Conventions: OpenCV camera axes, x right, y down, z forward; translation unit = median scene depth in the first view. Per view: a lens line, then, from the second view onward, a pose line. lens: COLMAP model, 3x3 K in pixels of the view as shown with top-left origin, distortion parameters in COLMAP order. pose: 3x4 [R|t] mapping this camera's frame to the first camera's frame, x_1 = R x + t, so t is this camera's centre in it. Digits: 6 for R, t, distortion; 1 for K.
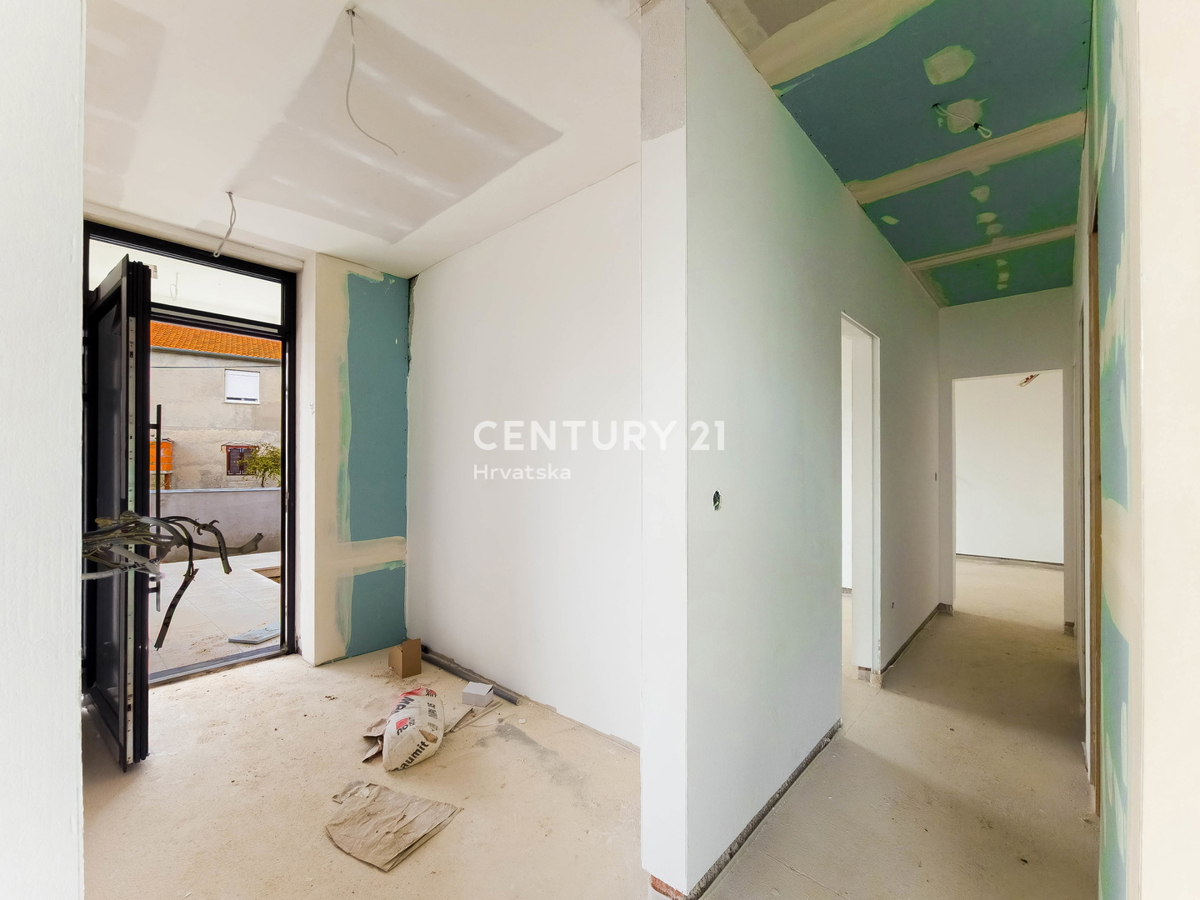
lens RADIAL K [[505.2, 0, 591.8], [0, 505.2, 464.7], [0, 0, 1]] dist [-0.002119, -0.002545]
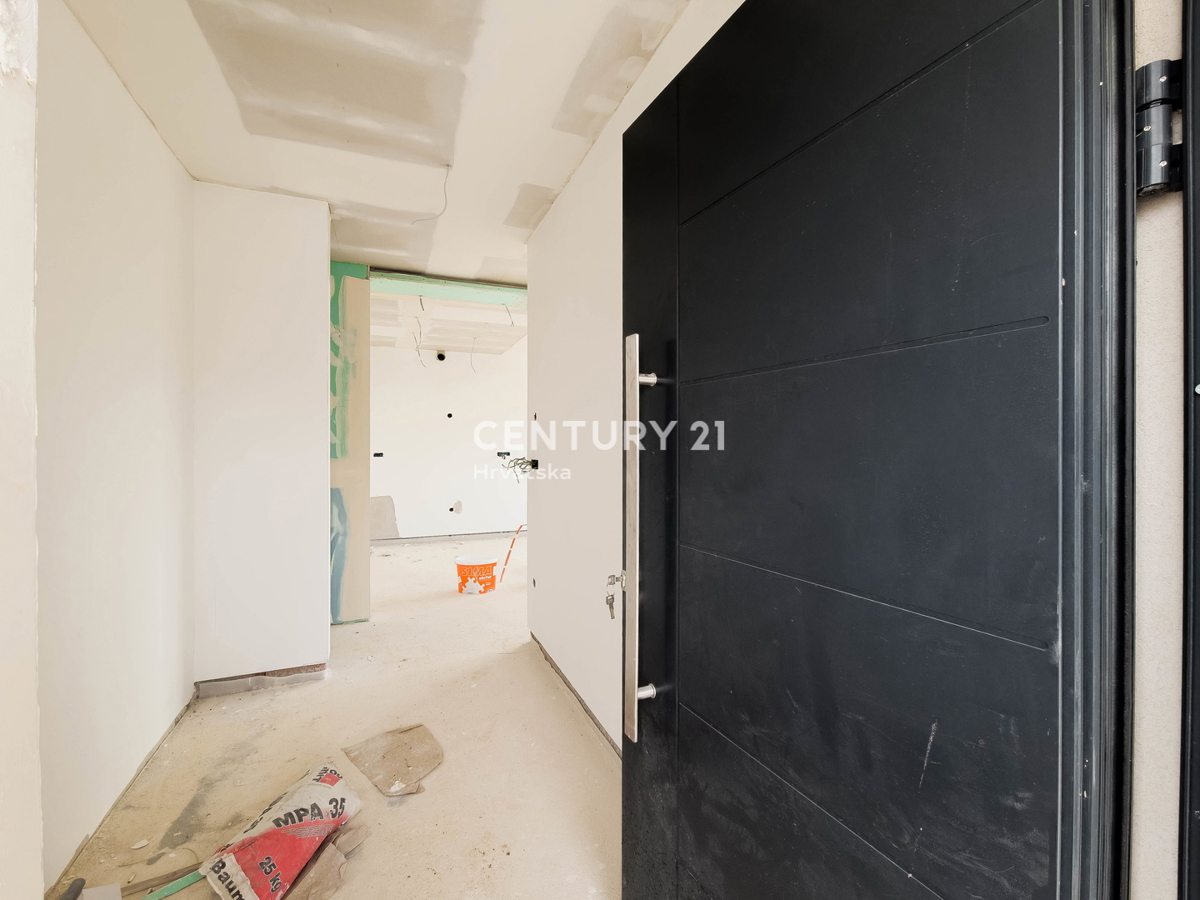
lens RADIAL K [[505.2, 0, 599.7], [0, 505.2, 447.0], [0, 0, 1]] dist [-0.002119, -0.002545]
pose [[-0.908334, 0.004348, 0.418222, -1.039533], [0.004660, 0.999989, -0.000276, 0.006694], [-0.418219, 0.001698, -0.908345, 1.479961]]
